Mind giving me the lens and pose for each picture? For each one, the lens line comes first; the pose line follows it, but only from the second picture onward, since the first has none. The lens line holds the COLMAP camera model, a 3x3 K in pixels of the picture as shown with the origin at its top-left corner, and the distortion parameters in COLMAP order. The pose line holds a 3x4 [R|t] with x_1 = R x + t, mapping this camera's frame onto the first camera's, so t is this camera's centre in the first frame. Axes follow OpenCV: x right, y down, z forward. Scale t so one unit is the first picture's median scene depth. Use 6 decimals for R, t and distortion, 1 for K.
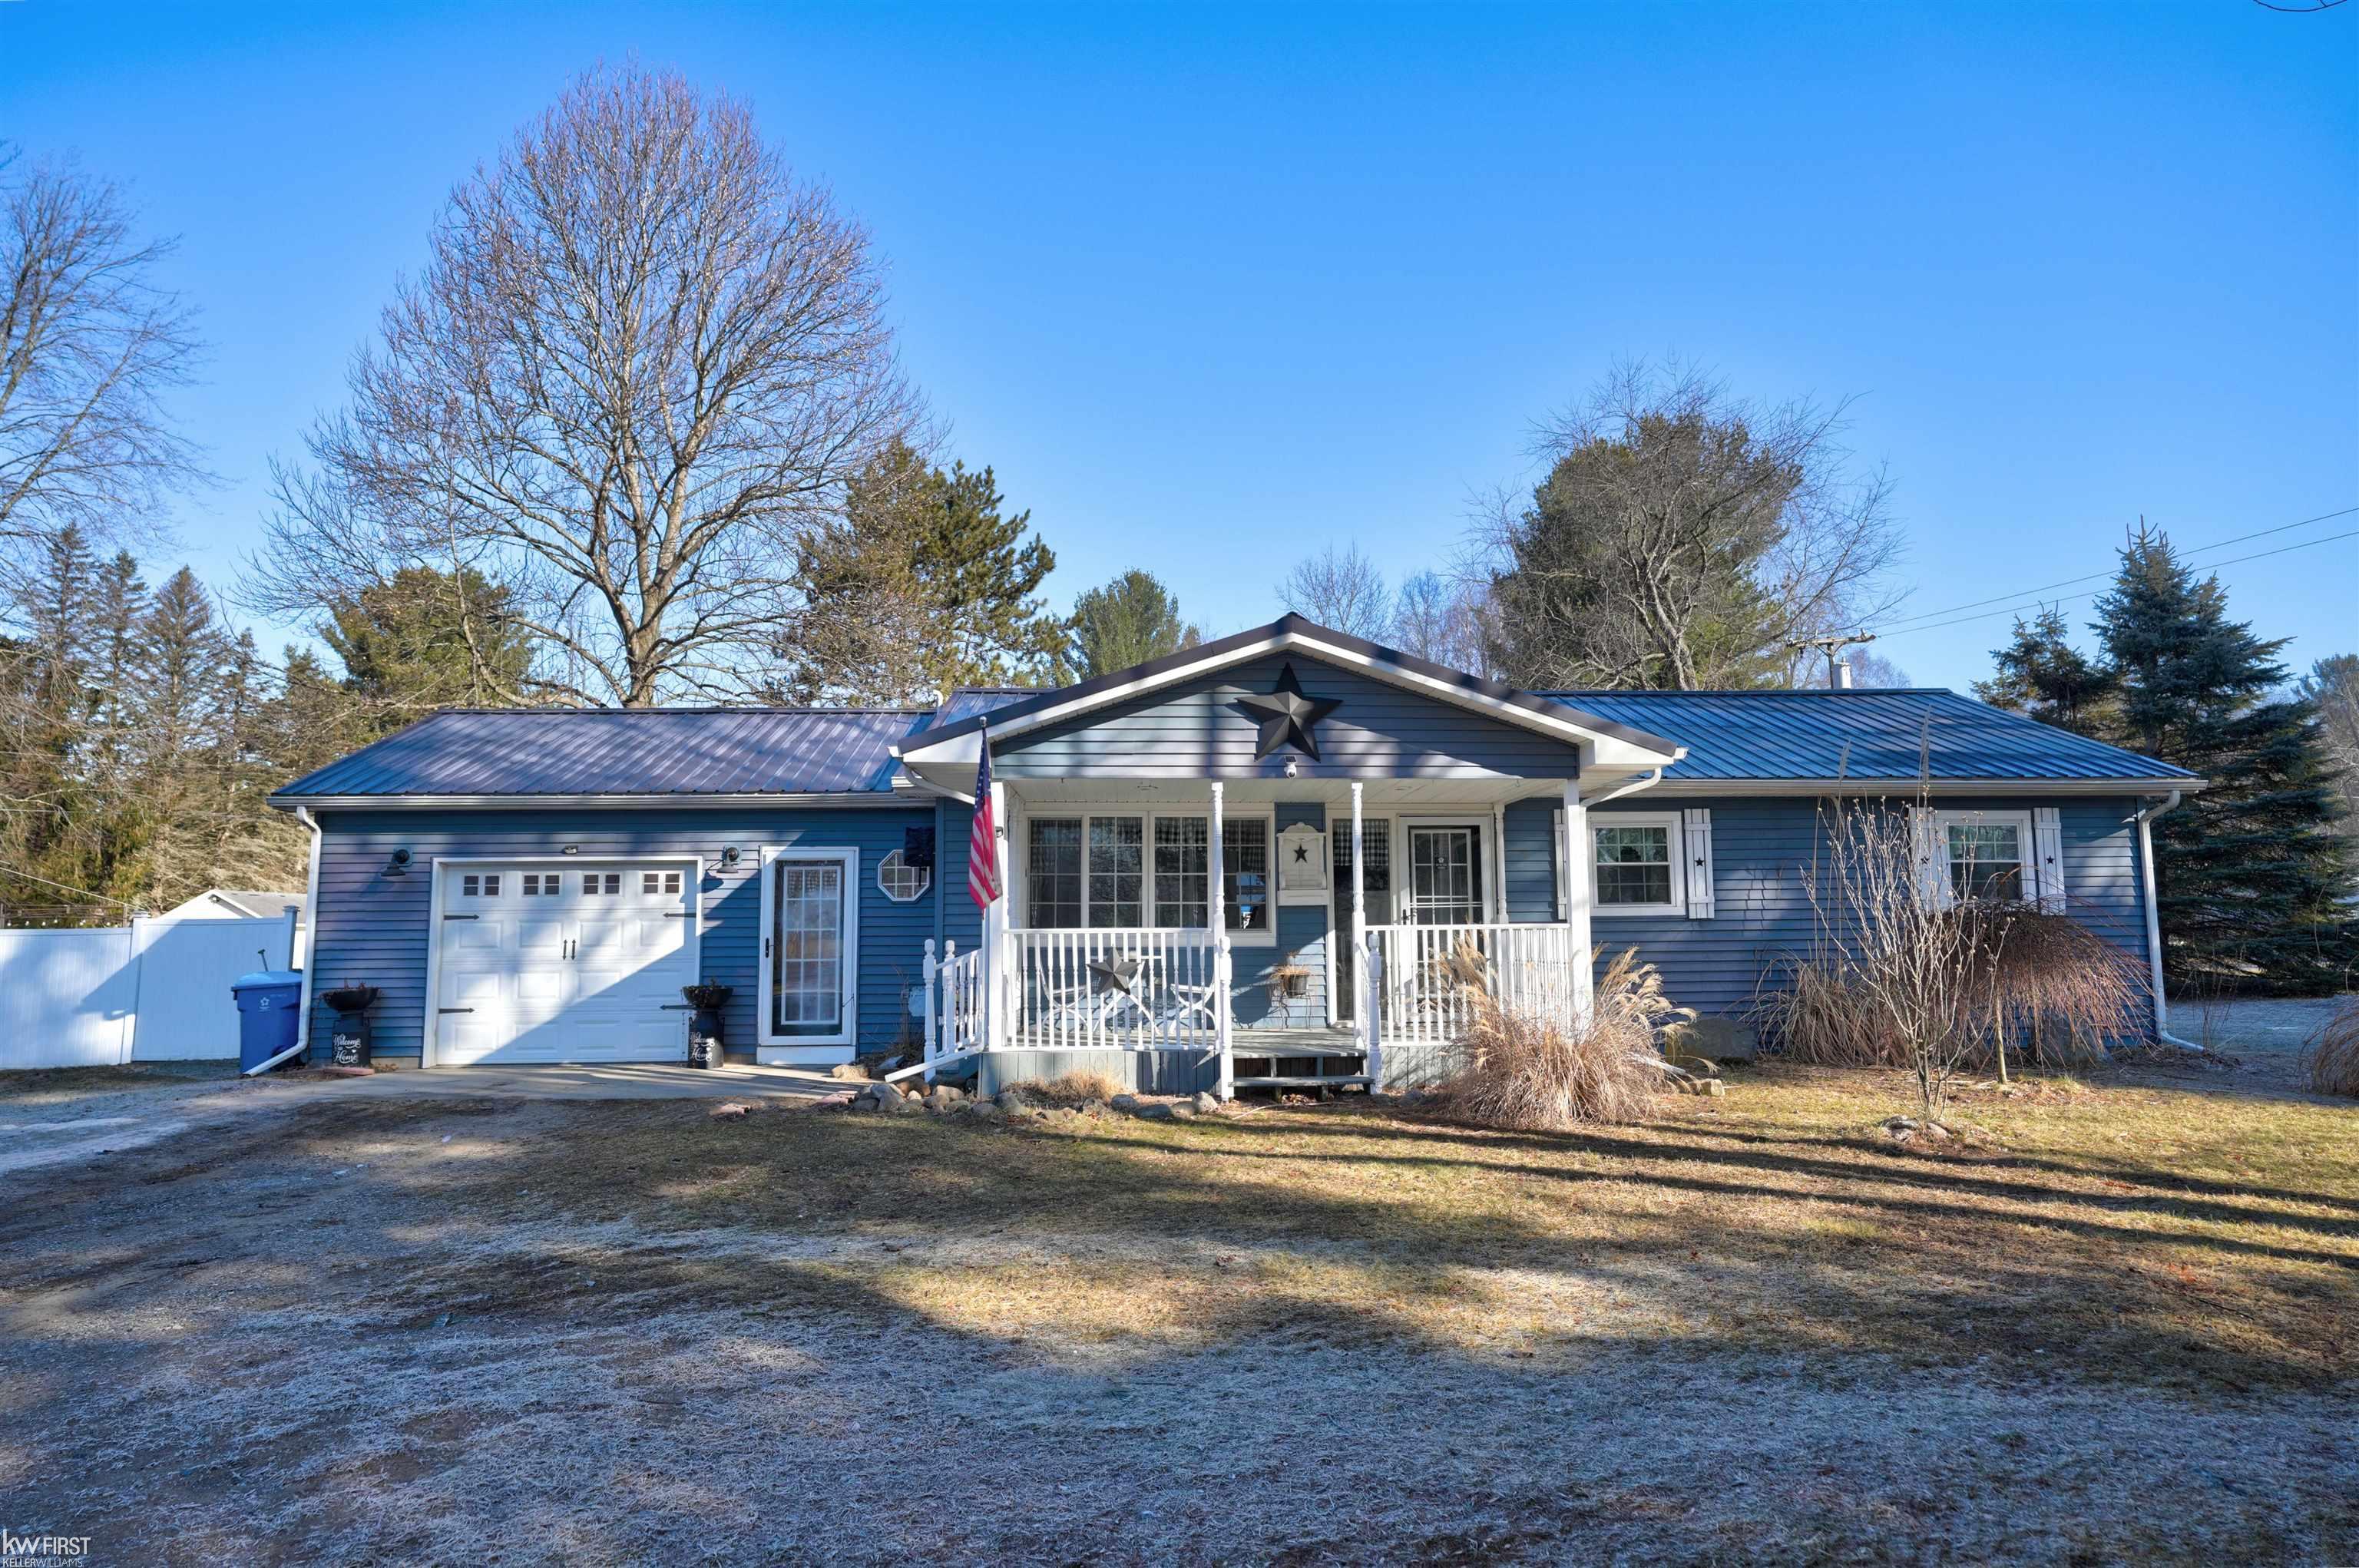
lens RADIAL K [[1350.4, 0, 1179.5], [0, 1350.4, 784.0], [0, 0, 1]] dist [-0.026731, 0.000049]
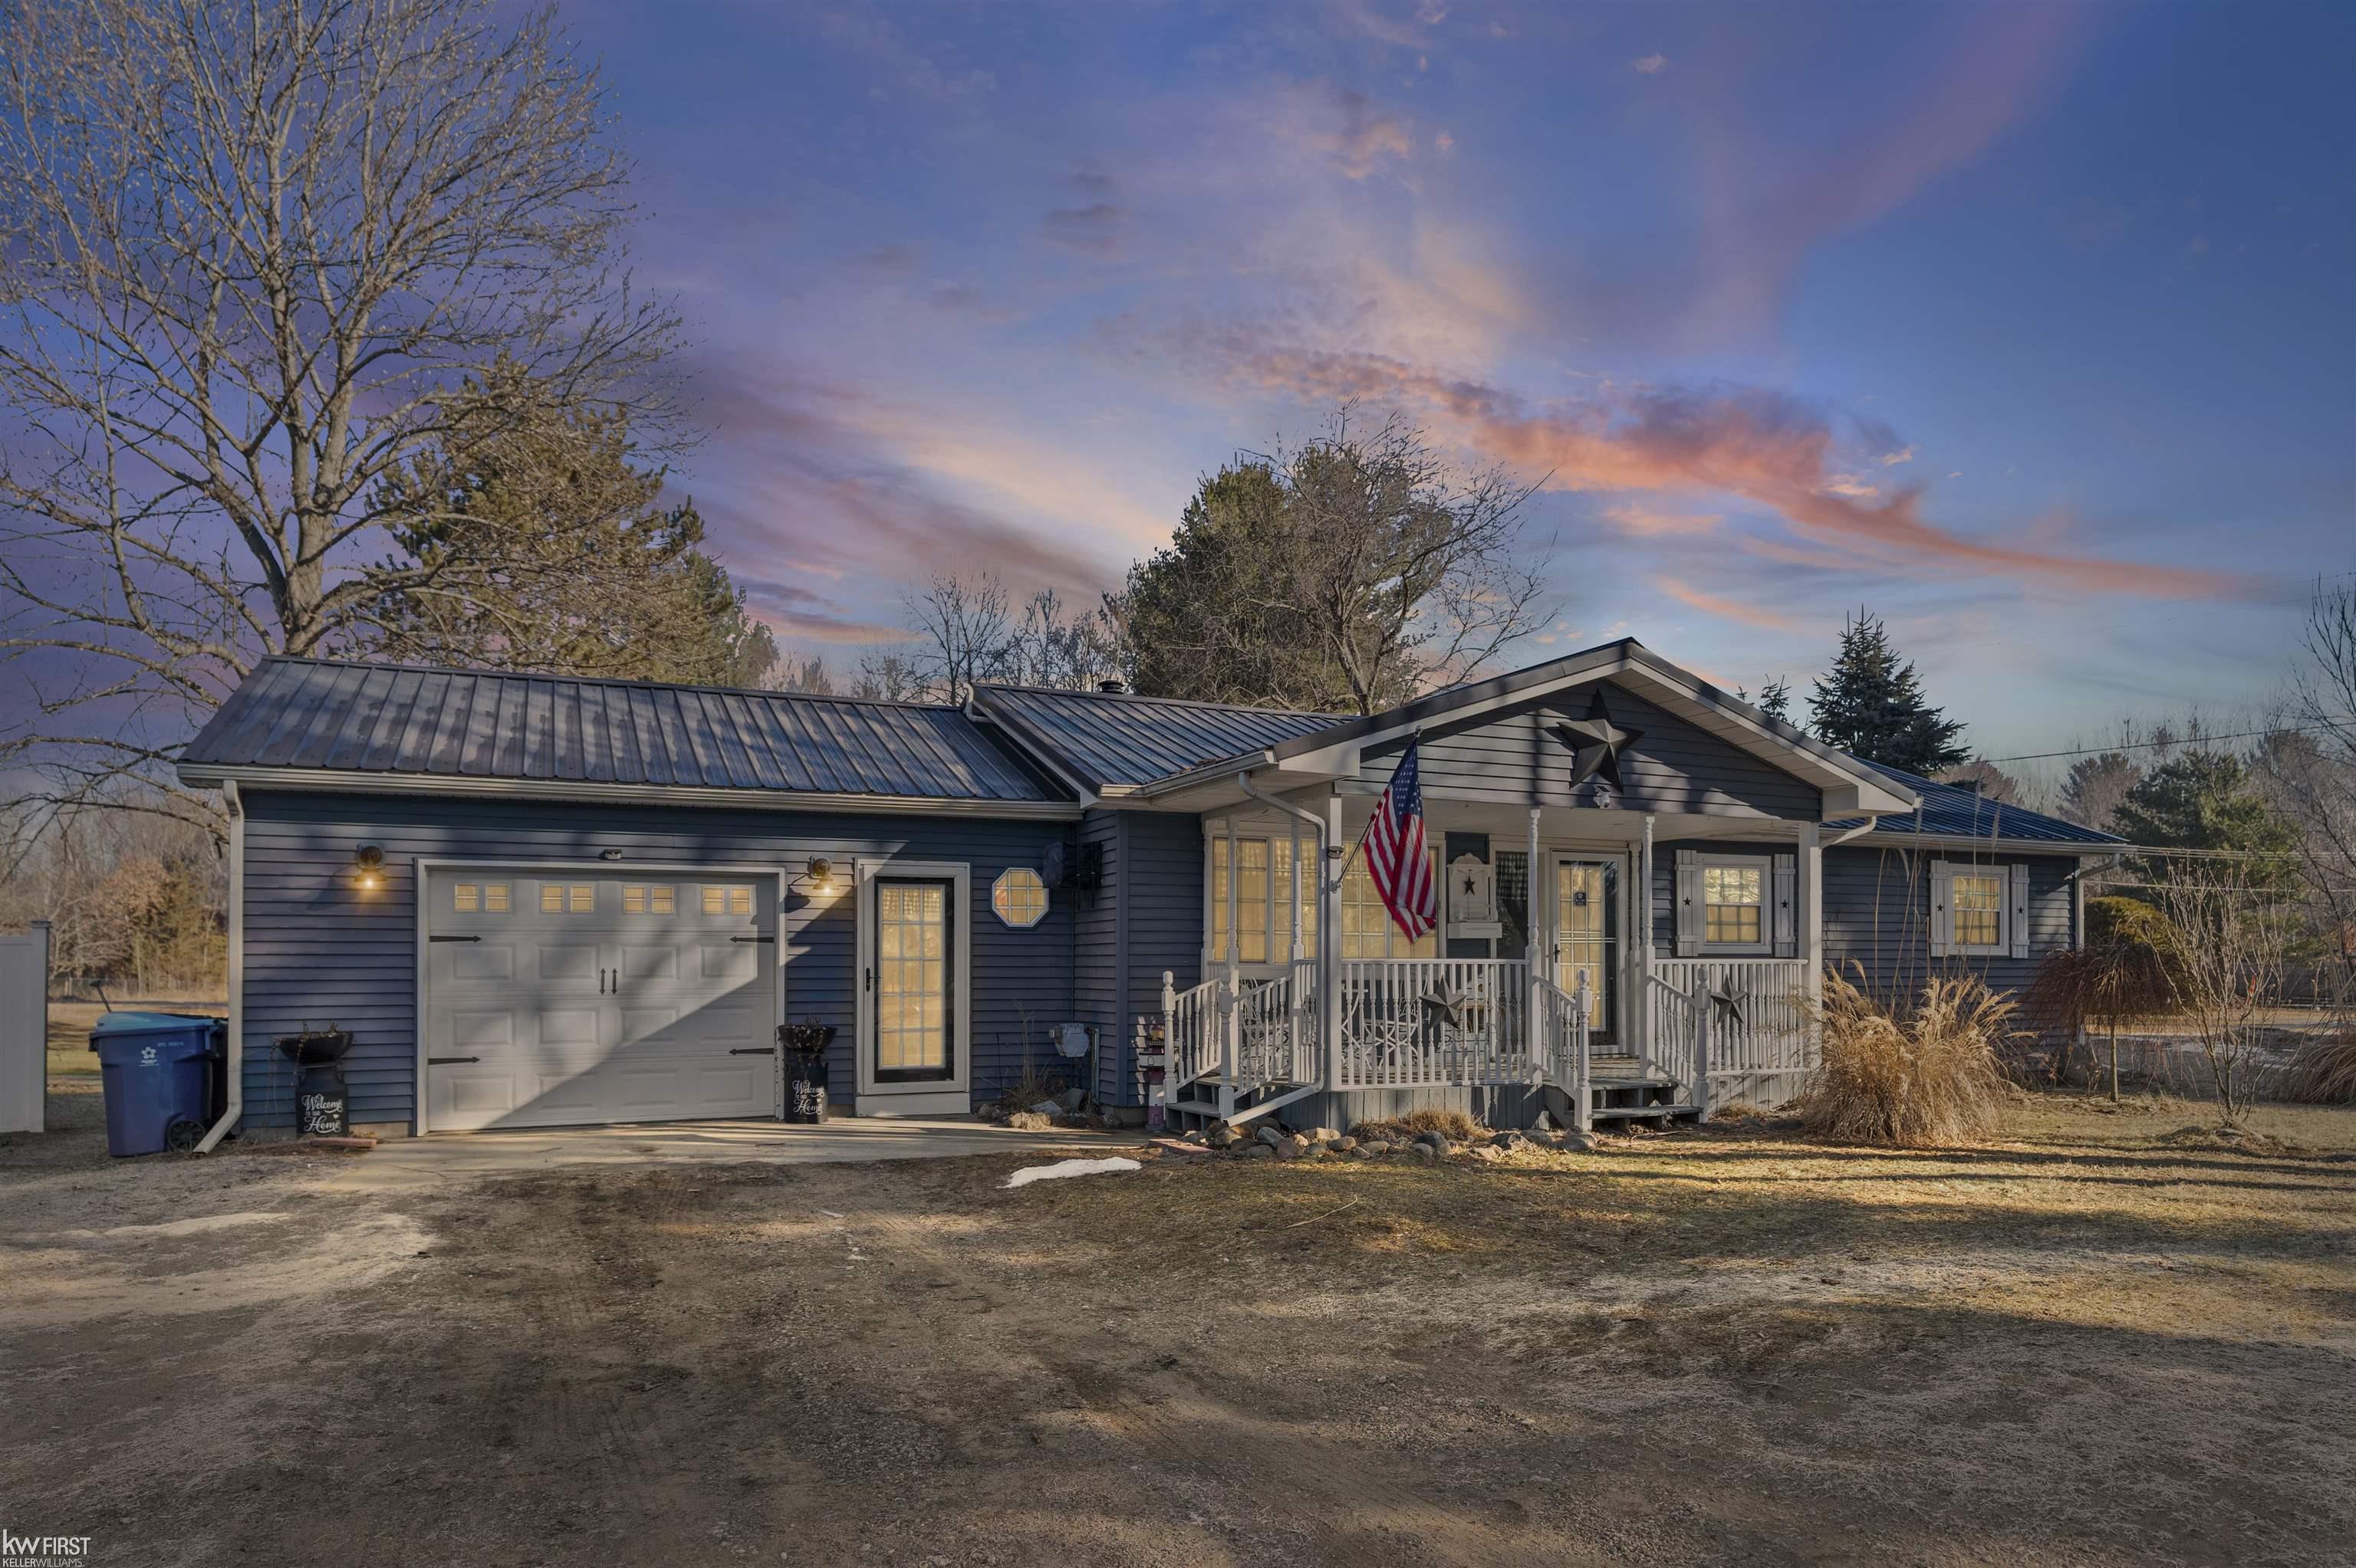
lens RADIAL K [[1442.4, 0, 1178.0], [0, 1442.4, 947.8], [0, 0, 1]] dist [-0.003438, 0.000185]
pose [[0.934775, 0.012788, 0.355010, -0.453950], [-0.045815, 0.995346, 0.084779, 0.017018], [-0.352274, -0.095514, 0.931010, 0.097196]]
